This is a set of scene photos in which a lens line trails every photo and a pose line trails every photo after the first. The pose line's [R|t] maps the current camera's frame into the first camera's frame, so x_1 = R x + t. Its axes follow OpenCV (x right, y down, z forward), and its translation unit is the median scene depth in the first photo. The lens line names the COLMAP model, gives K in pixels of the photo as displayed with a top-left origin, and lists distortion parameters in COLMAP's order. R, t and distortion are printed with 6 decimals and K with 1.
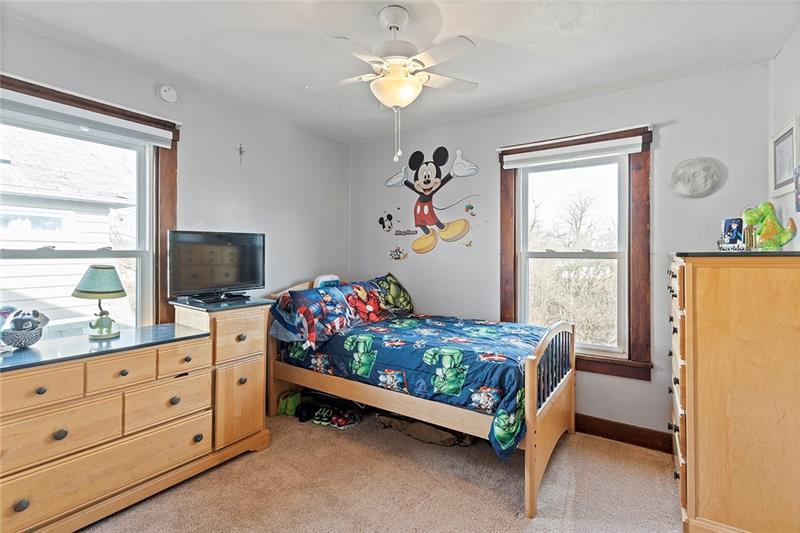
lens RADIAL K [[371.1, 0, 399.9], [0, 371.1, 260.4], [0, 0, 1]] dist [-0.002155, -0.000185]
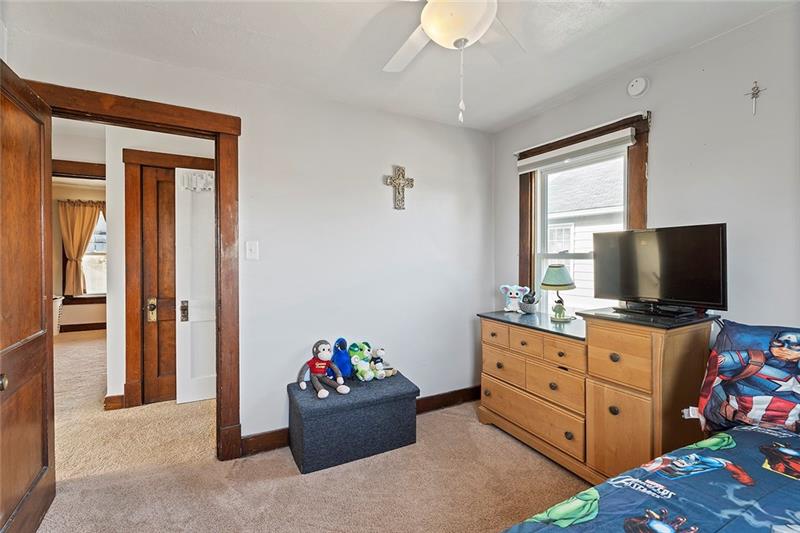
lens RADIAL K [[371.1, 0, 399.9], [0, 371.1, 260.4], [0, 0, 1]] dist [-0.002155, -0.000185]
pose [[-0.469643, 0.013947, -0.882746, 0.573072], [-0.009650, 0.999734, 0.020930, -0.022285], [0.882804, 0.018348, -0.469383, 1.057827]]
